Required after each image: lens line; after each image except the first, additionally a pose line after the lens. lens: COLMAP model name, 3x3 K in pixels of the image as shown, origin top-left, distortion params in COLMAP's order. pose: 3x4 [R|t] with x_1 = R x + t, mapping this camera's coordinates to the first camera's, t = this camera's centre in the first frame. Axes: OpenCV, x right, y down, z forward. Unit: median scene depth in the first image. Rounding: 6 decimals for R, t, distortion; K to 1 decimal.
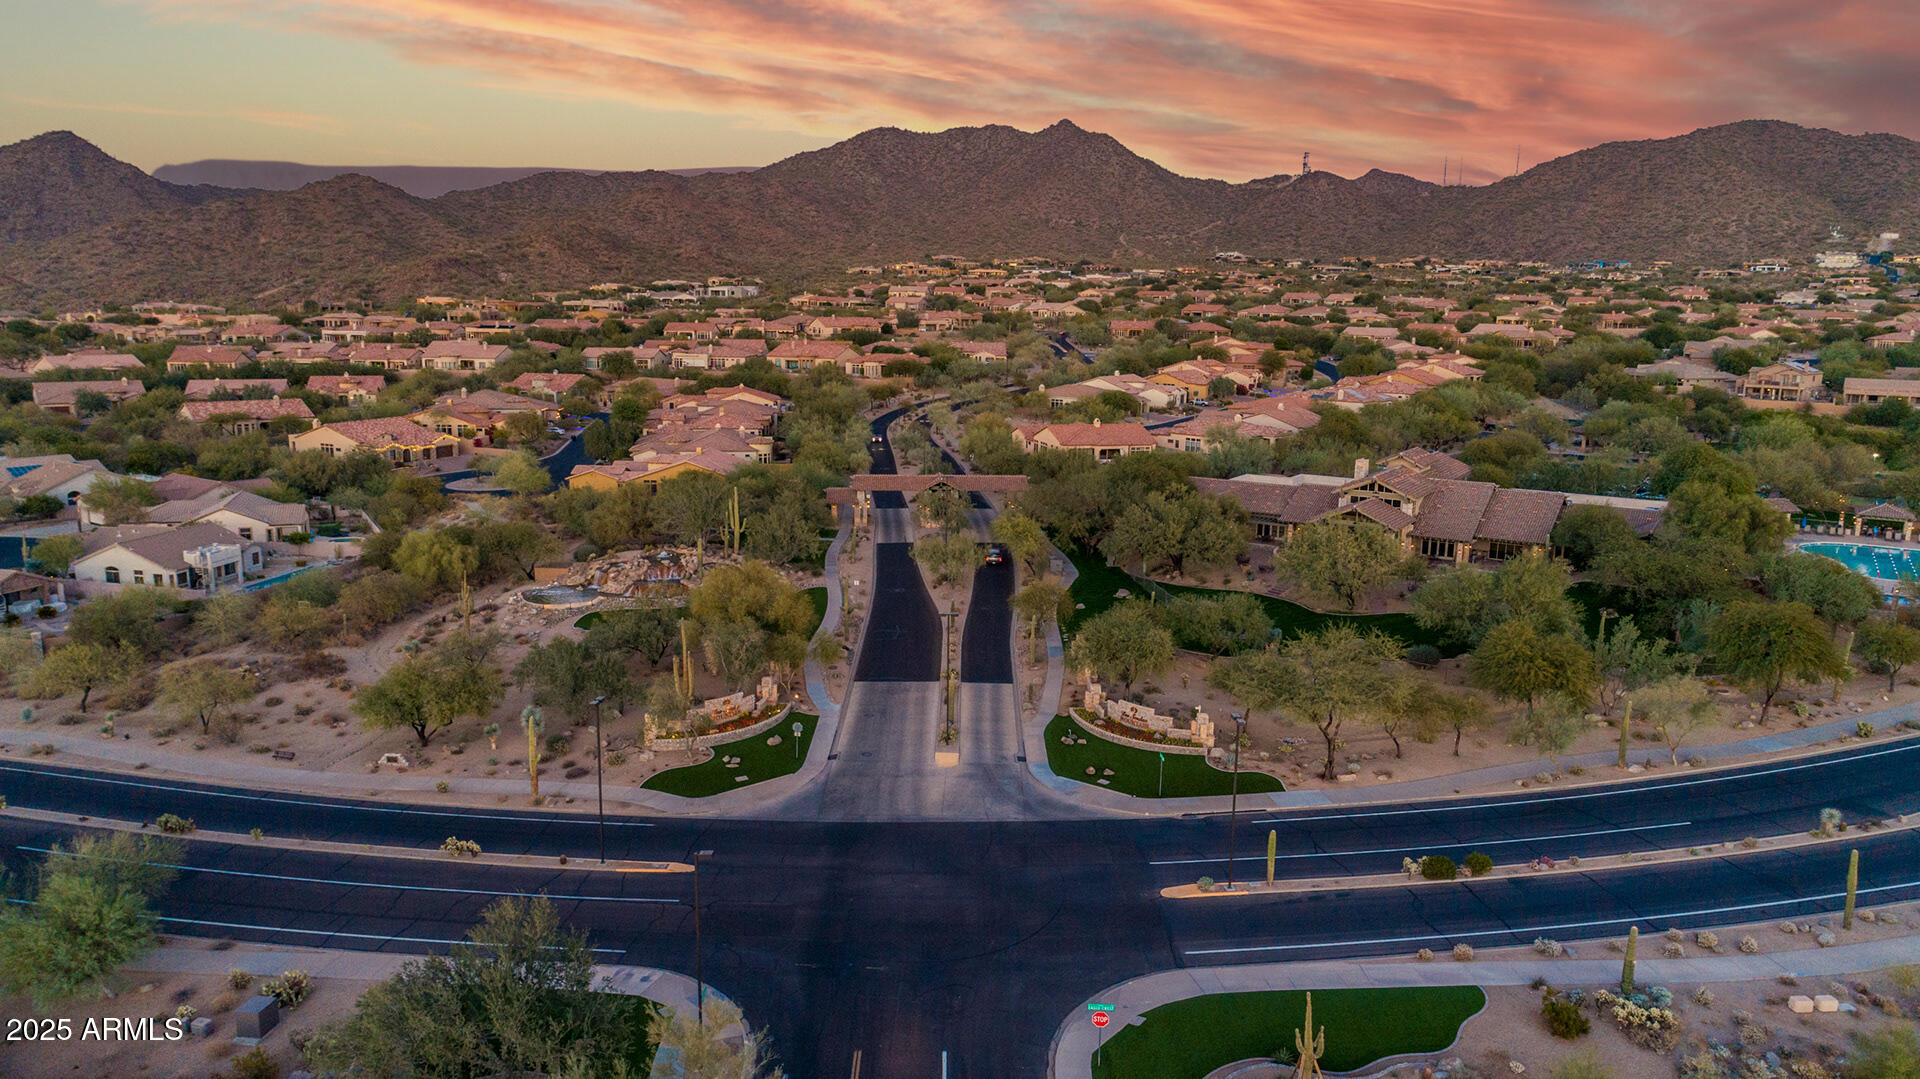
lens RADIAL K [[1313.4, 0, 960.0], [0, 1313.4, 539.5], [0, 0, 1]] dist [0.000277, 0.010547]
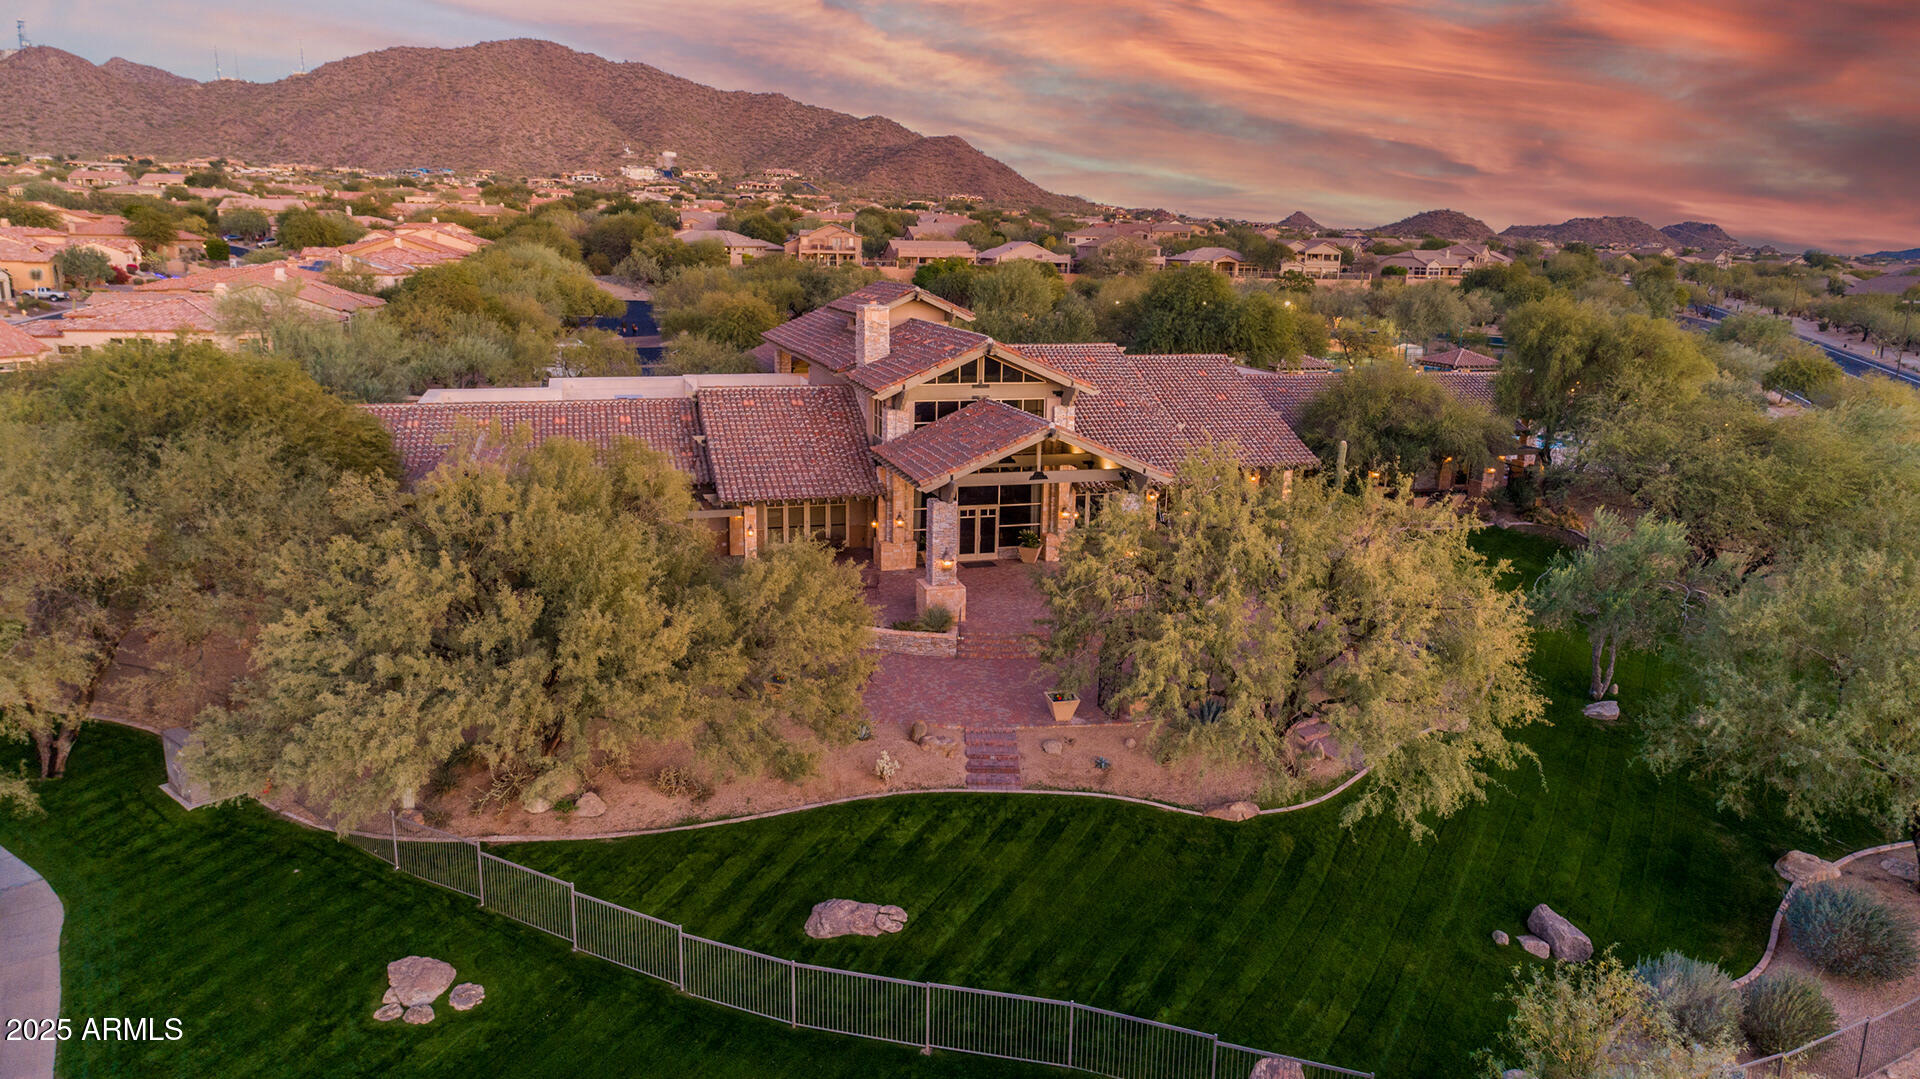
lens RADIAL K [[1298.4, 0, 960.0], [0, 1298.4, 539.5], [0, 0, 1]] dist [0.001438, 0.004855]
pose [[0.653411, -0.176092, 0.736237, 0.011529], [0.135531, 0.984067, 0.115083, -0.009964], [-0.744772, 0.024587, 0.666866, 0.212471]]
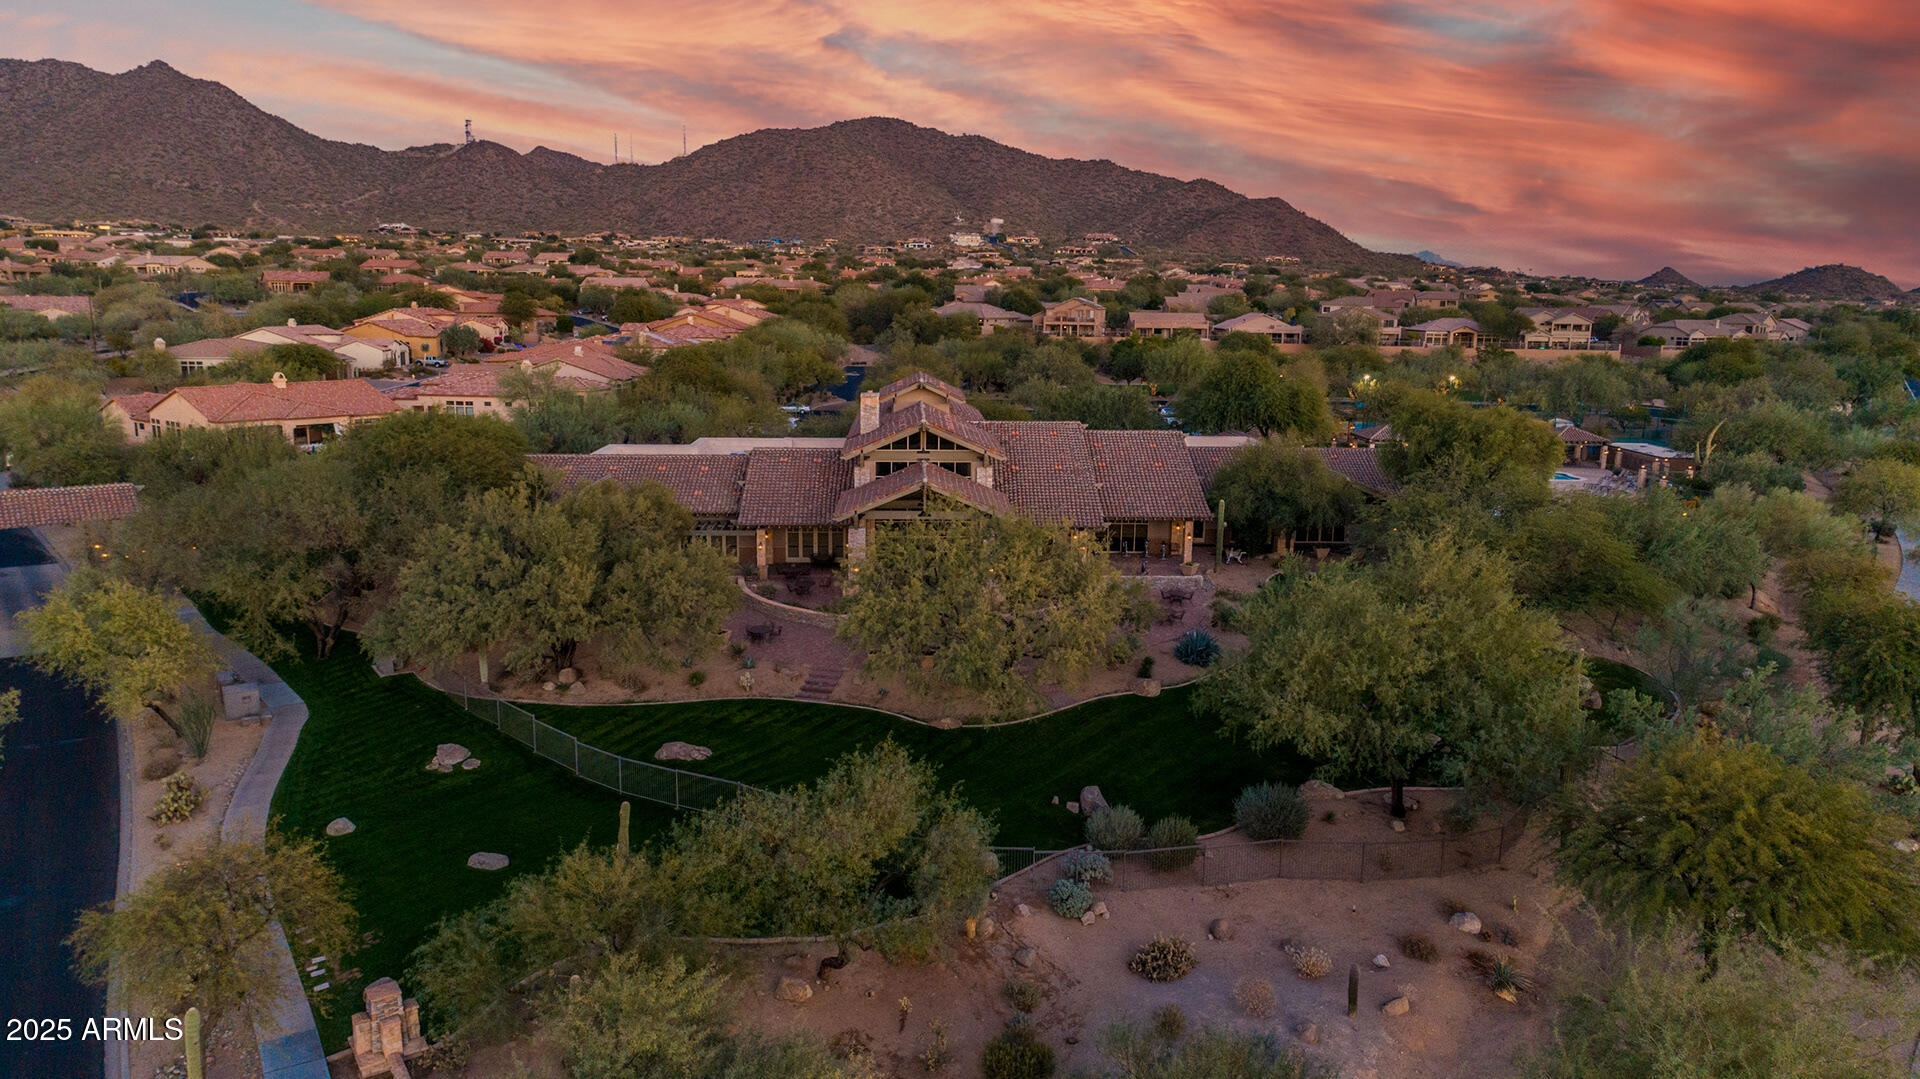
lens RADIAL K [[1298.4, 0, 960.0], [0, 1298.4, 539.5], [0, 0, 1]] dist [0.001438, 0.004855]
pose [[0.821747, -0.112966, 0.558544, 0.010753], [0.107753, 0.993275, 0.042362, -0.005941], [-0.559573, 0.025373, 0.828393, 0.157701]]
